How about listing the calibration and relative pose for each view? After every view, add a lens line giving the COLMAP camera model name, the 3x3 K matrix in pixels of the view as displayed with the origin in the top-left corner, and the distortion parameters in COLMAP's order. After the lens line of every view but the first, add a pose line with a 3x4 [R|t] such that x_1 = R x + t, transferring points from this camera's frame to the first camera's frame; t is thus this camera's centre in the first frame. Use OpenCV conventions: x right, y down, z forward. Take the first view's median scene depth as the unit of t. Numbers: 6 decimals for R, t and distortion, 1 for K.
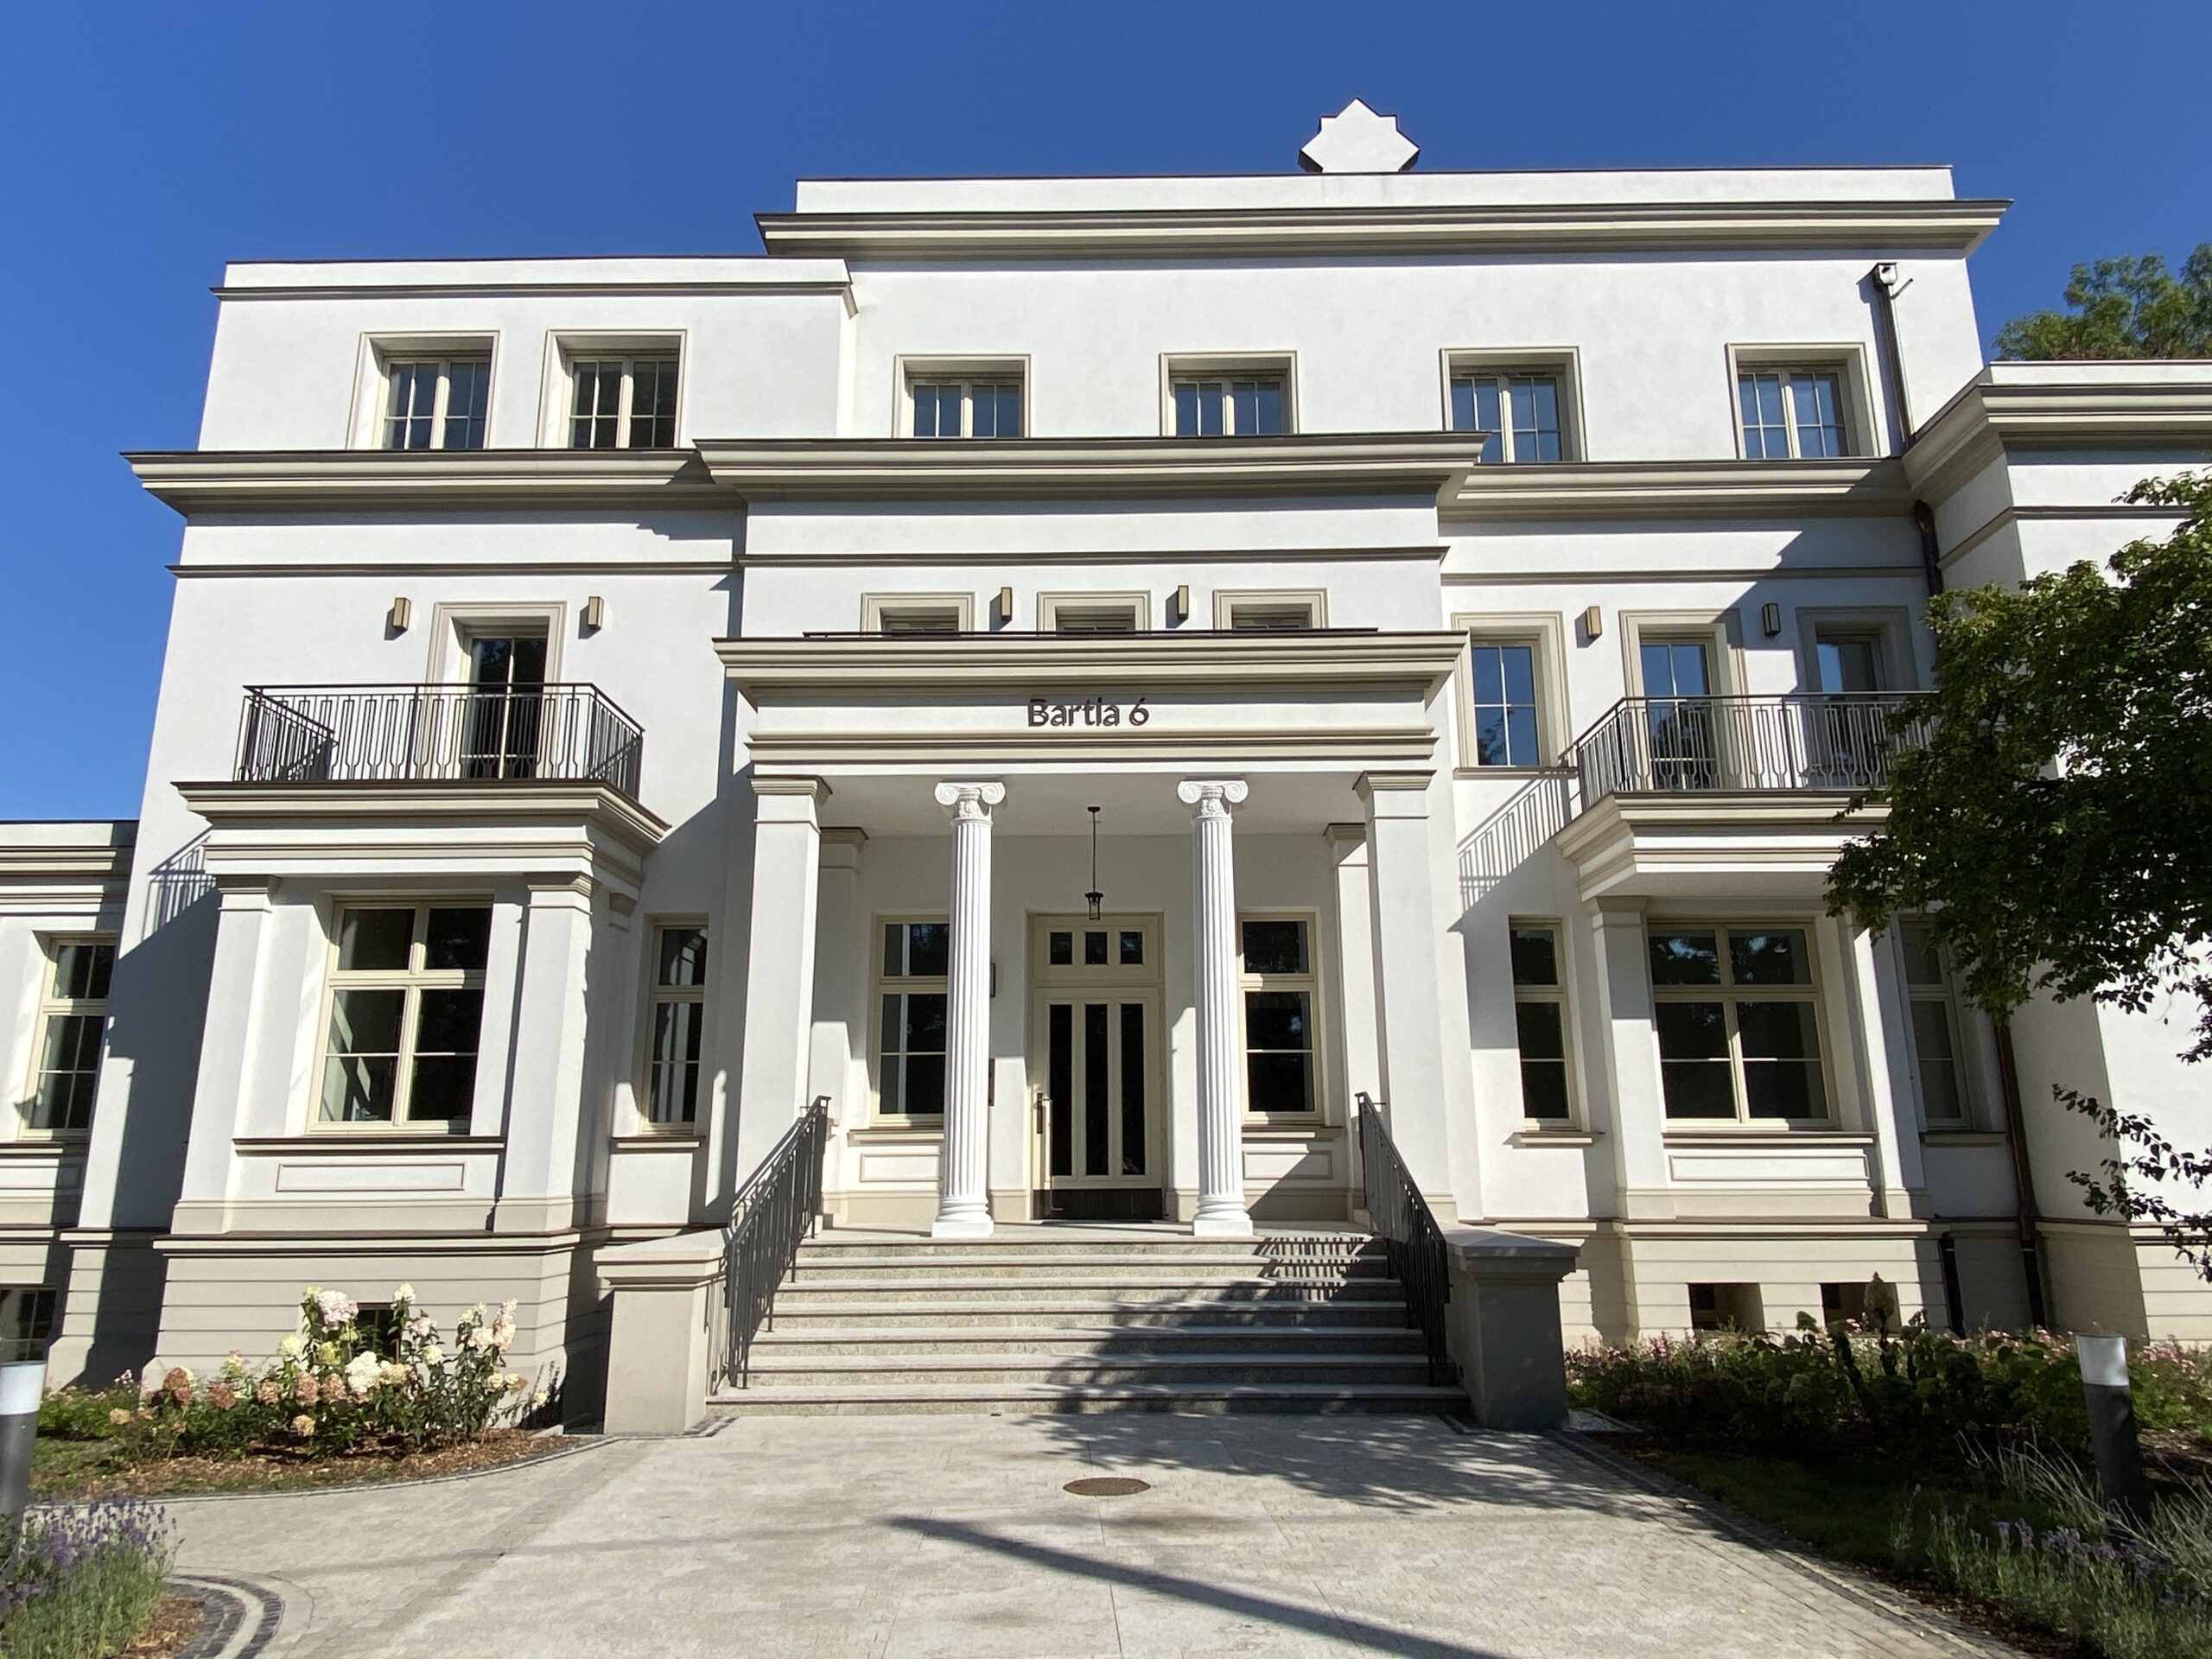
lens RADIAL K [[1498.7, 0, 1106.0], [0, 1498.7, 829.5], [0, 0, 1]] dist [-0.051689, 0.001356]
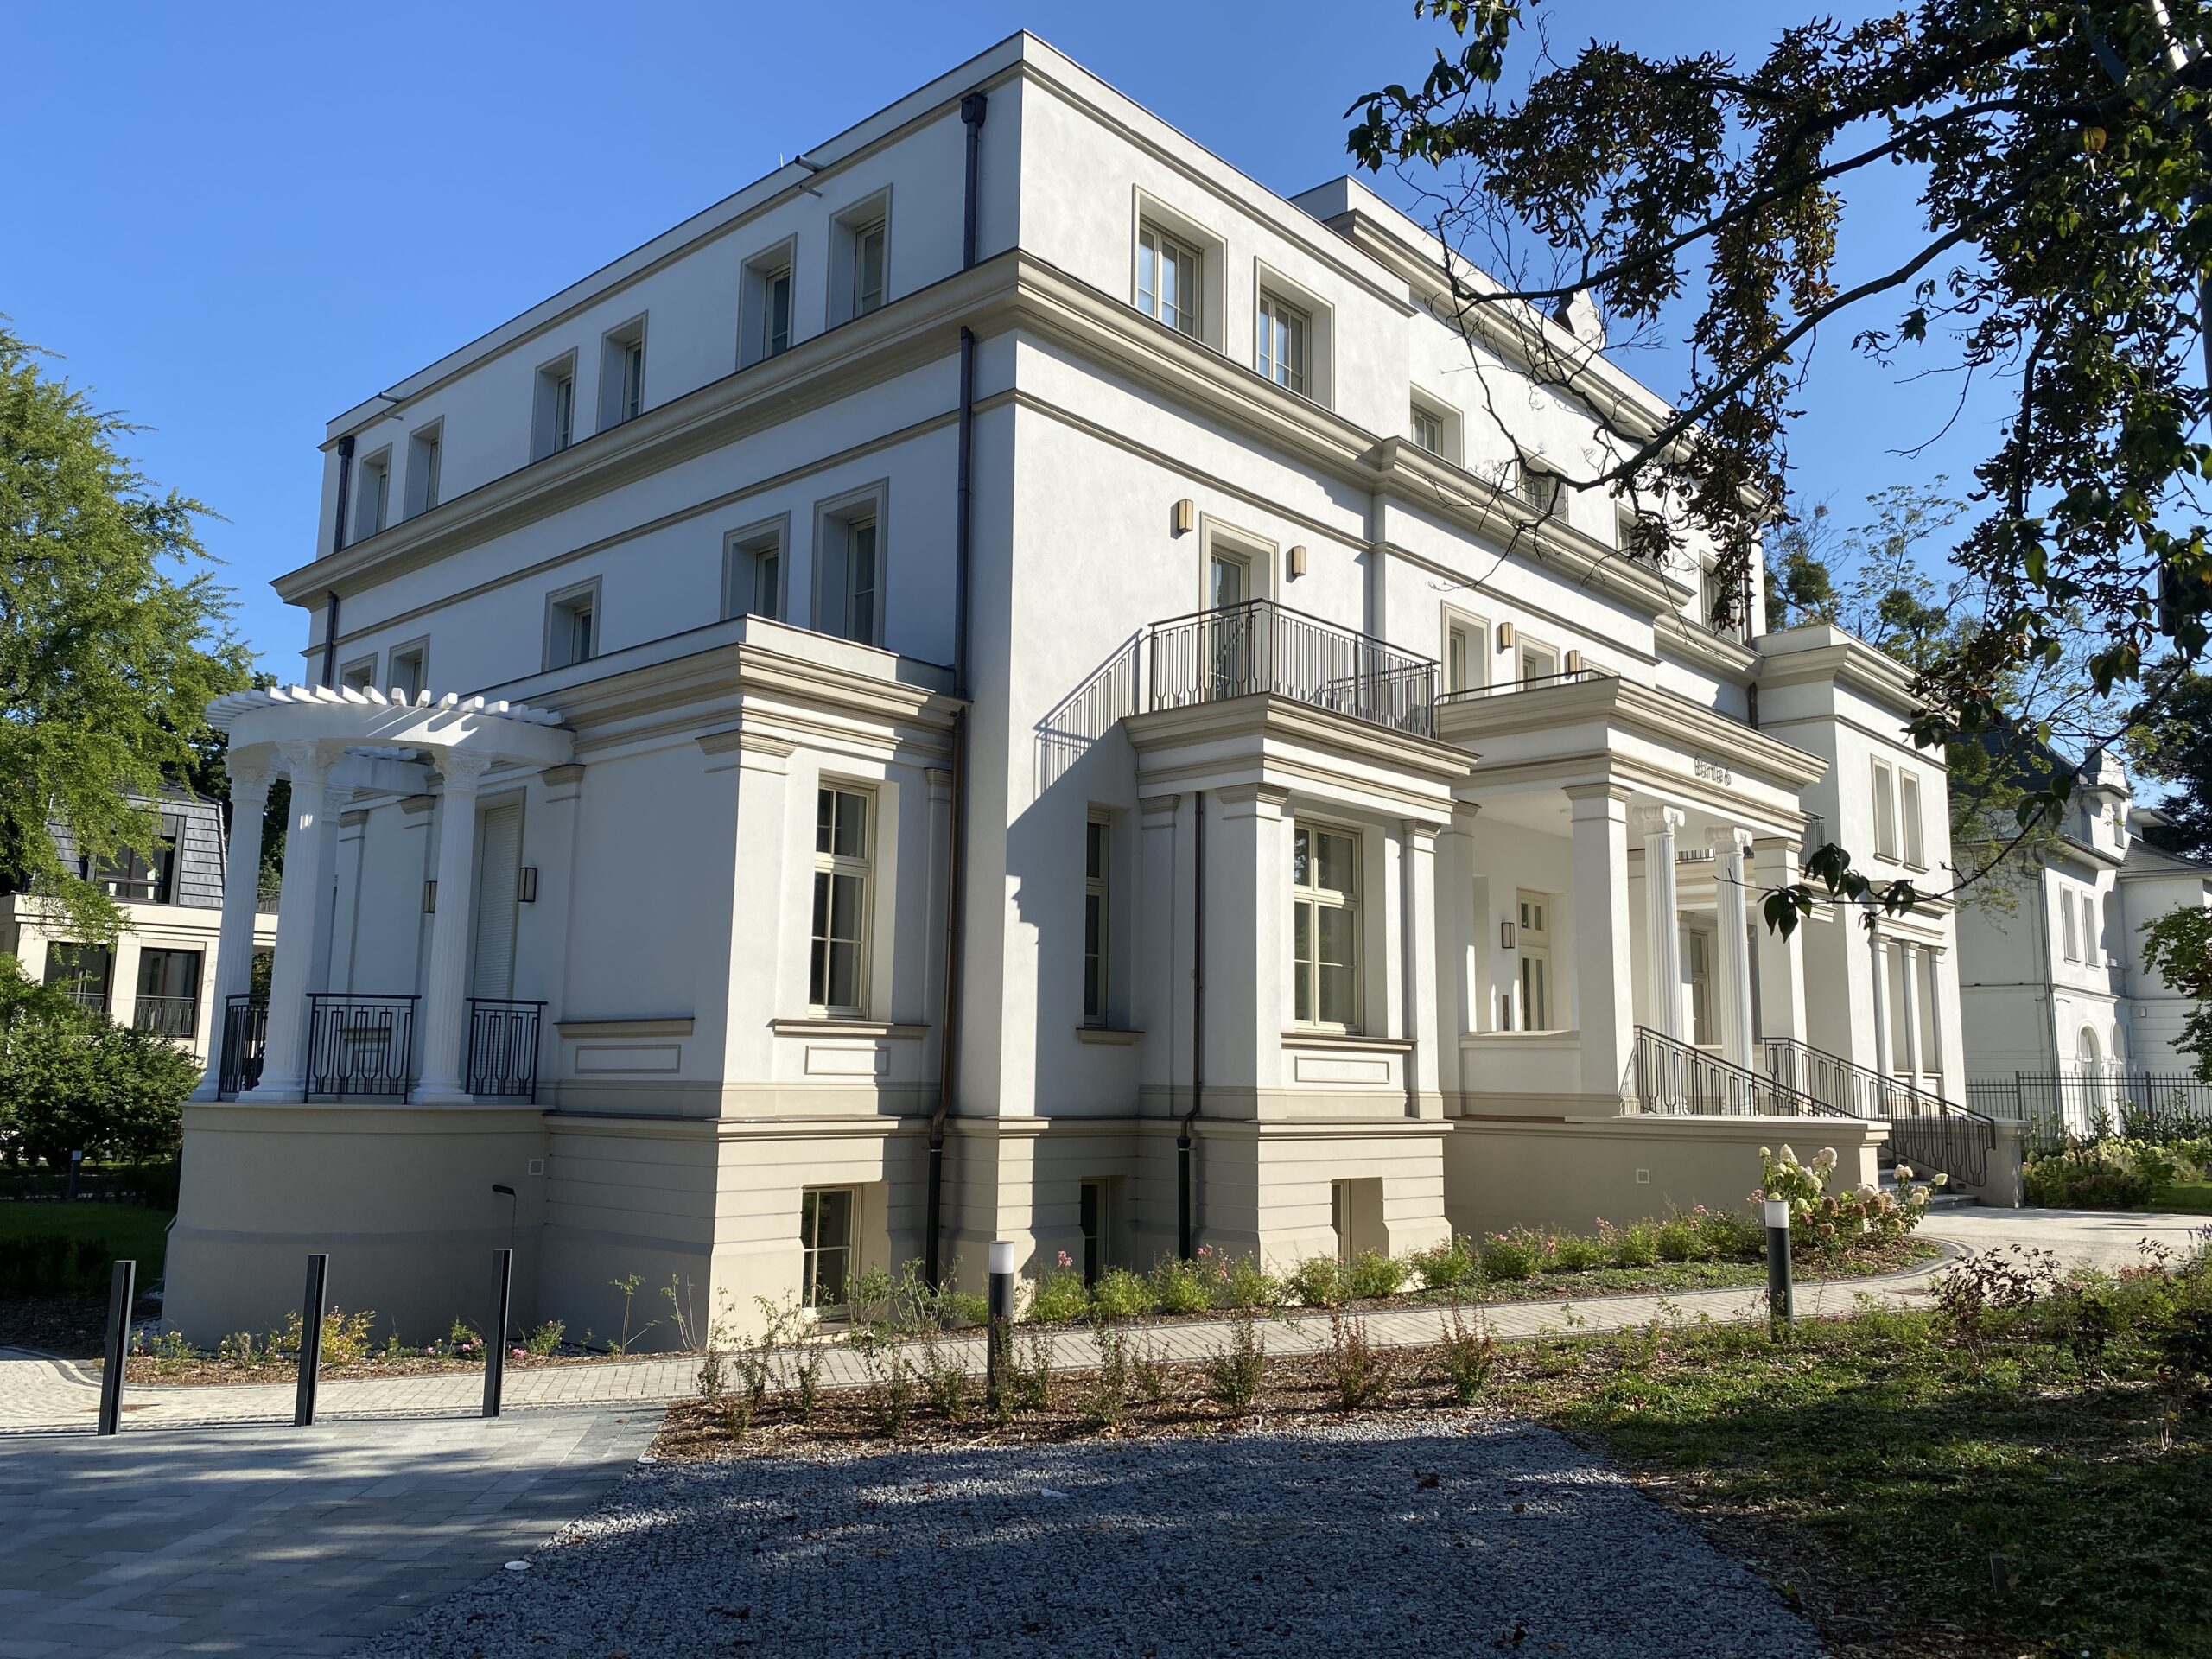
lens RADIAL K [[1779.3, 0, 1106.0], [0, 1779.3, 829.5], [0, 0, 1]] dist [-0.002127, 0.000358]
pose [[0.678707, 0.126286, 0.723470, -1.331123], [-0.199947, 0.979667, 0.016569, 0.053029], [-0.706667, -0.155901, 0.690157, 0.168721]]
